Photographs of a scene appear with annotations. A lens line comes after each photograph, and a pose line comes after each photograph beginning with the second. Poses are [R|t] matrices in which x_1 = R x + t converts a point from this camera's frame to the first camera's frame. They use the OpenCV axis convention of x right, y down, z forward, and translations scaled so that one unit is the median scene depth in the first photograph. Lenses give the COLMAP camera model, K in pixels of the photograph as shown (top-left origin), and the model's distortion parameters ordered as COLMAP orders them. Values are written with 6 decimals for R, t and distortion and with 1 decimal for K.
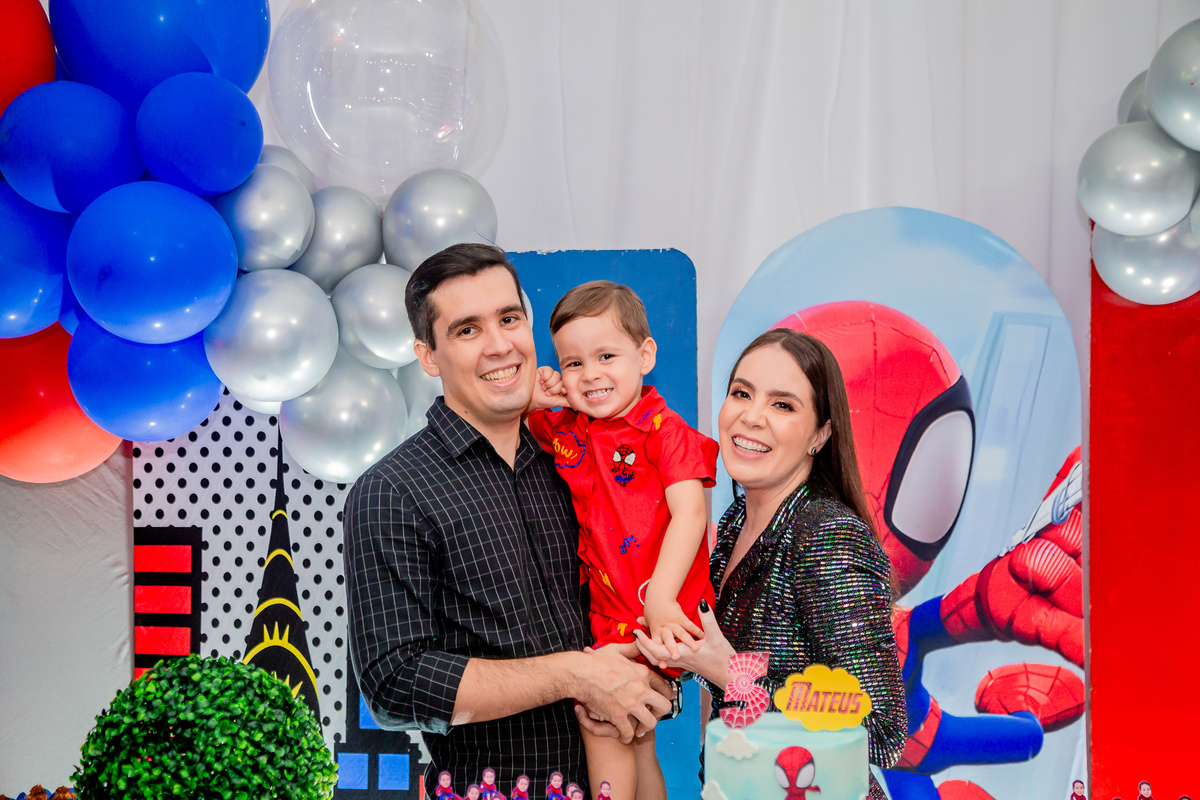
lens RADIAL K [[1676.5, 0, 591.0], [0, 1676.5, 393.2], [0, 0, 1]] dist [0.086431, 0.000000]
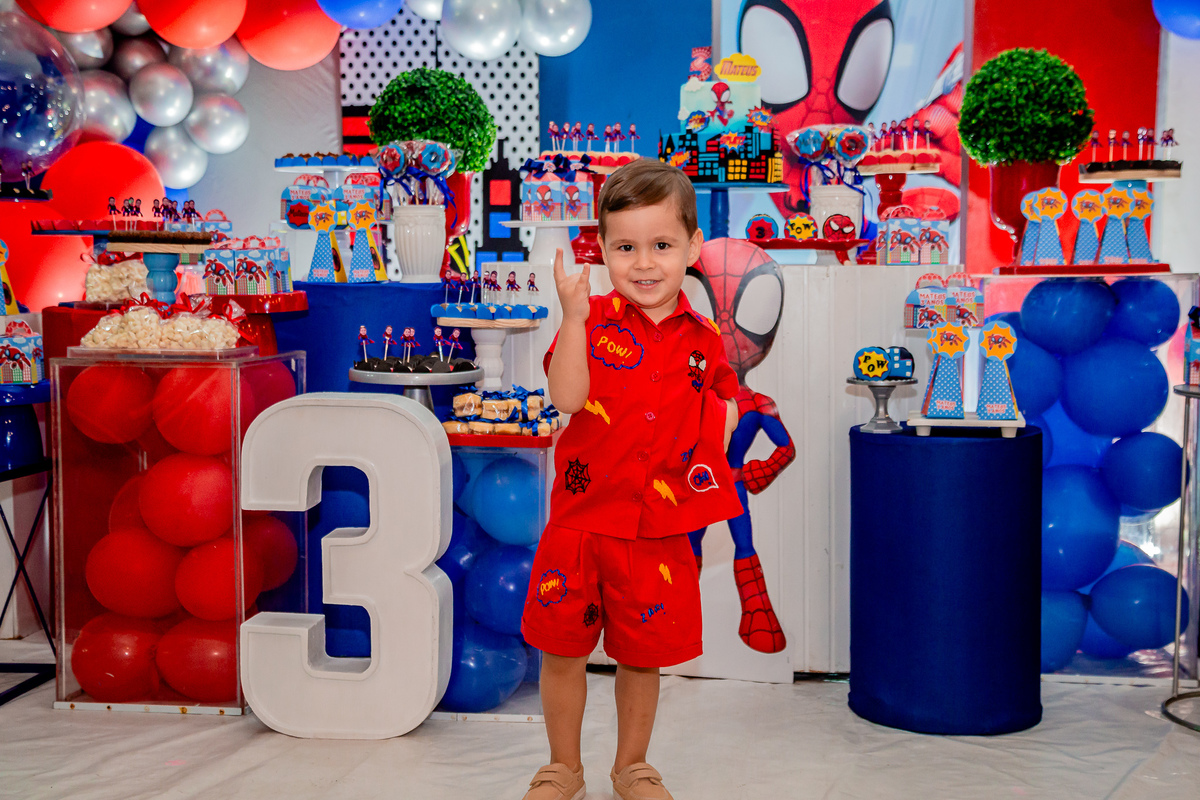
lens RADIAL K [[1676.5, 0, 609.2], [0, 1676.5, 401.6], [0, 0, 1]] dist [0.086431, 0.000000]
pose [[0.999221, 0.004594, -0.039197, 0.033506], [-0.000281, 0.994006, 0.109327, 0.188833], [0.039465, -0.109231, 0.993233, -0.563553]]
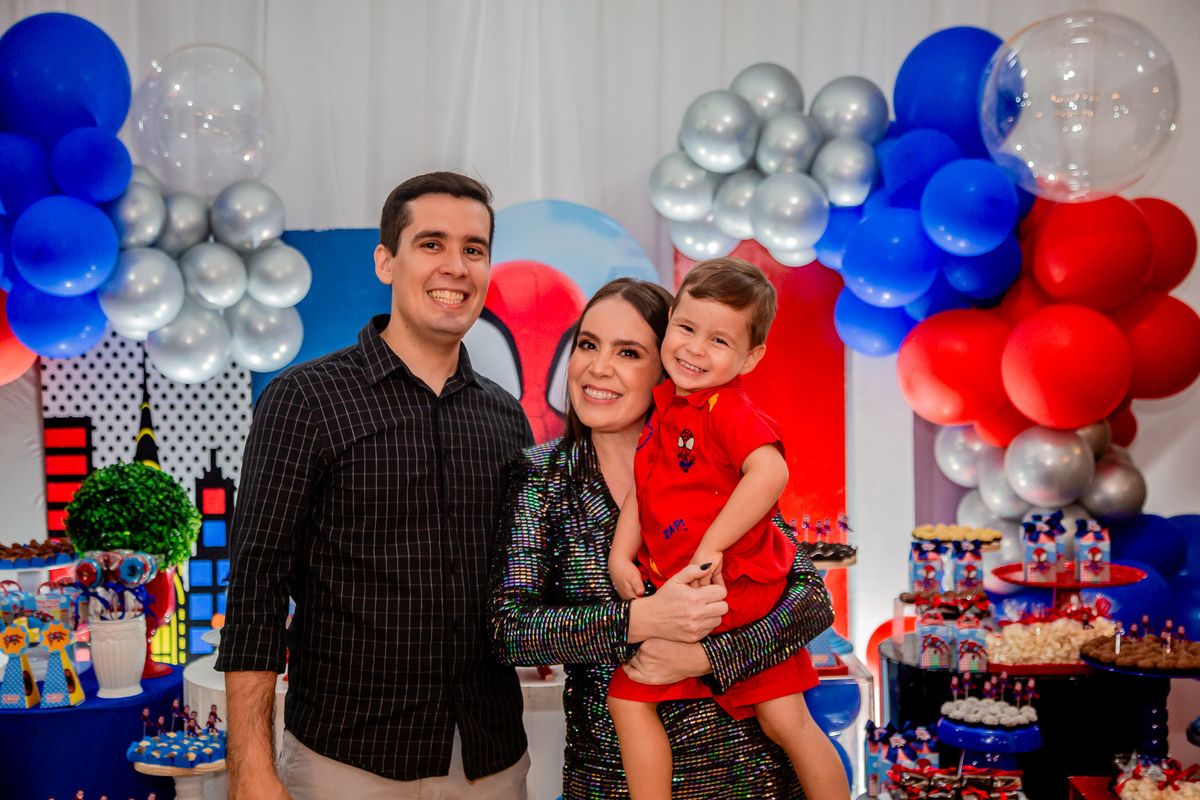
lens RADIAL K [[1699.6, 0, 597.8], [0, 1699.6, 410.9], [0, 0, 1]] dist [0.141210, 0.000000]
pose [[0.994453, -0.023002, 0.102634, 0.062136], [0.017391, 0.998322, 0.055238, -0.001810], [-0.103733, -0.053146, 0.993184, -0.590914]]
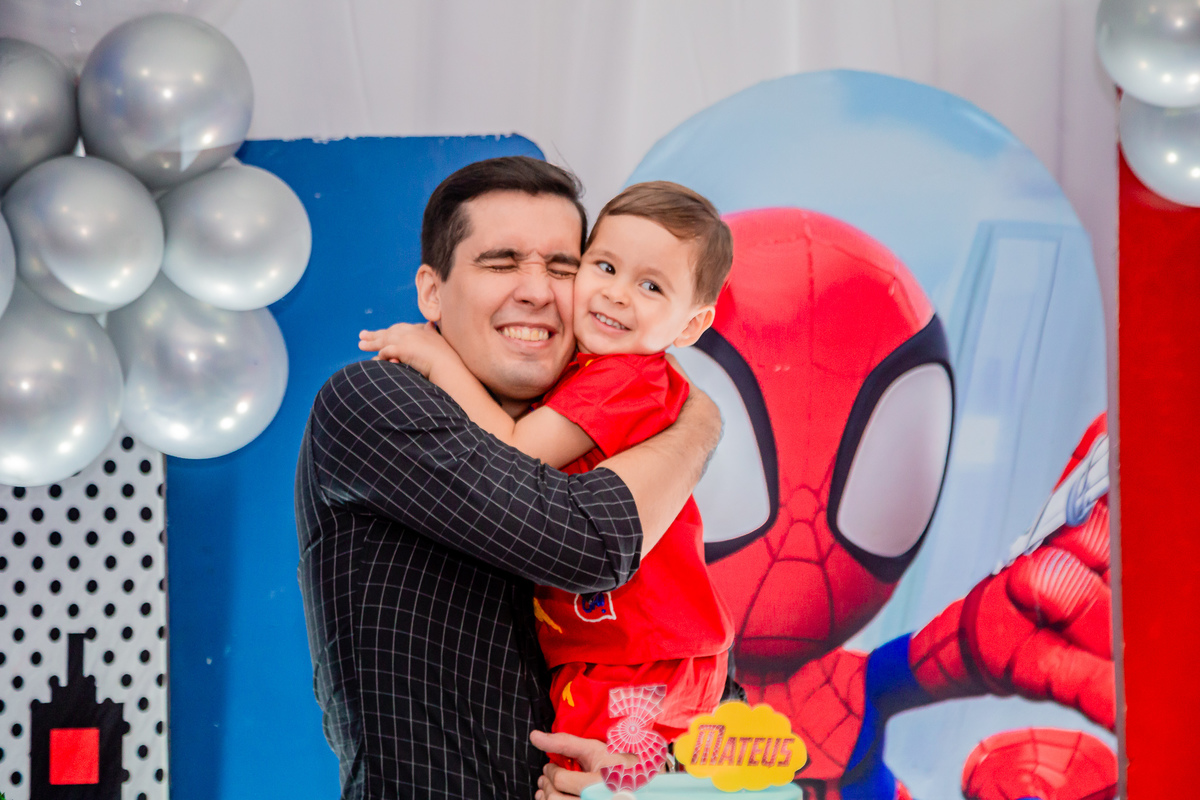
lens RADIAL K [[2618.3, 0, 607.3], [0, 2618.3, 398.8], [0, 0, 1]] dist [0.335077, 0.000000]
pose [[0.996083, -0.016331, 0.086898, -0.008508], [0.015194, 0.999790, 0.013730, 0.007626], [-0.087104, -0.012356, 0.996123, -0.067130]]
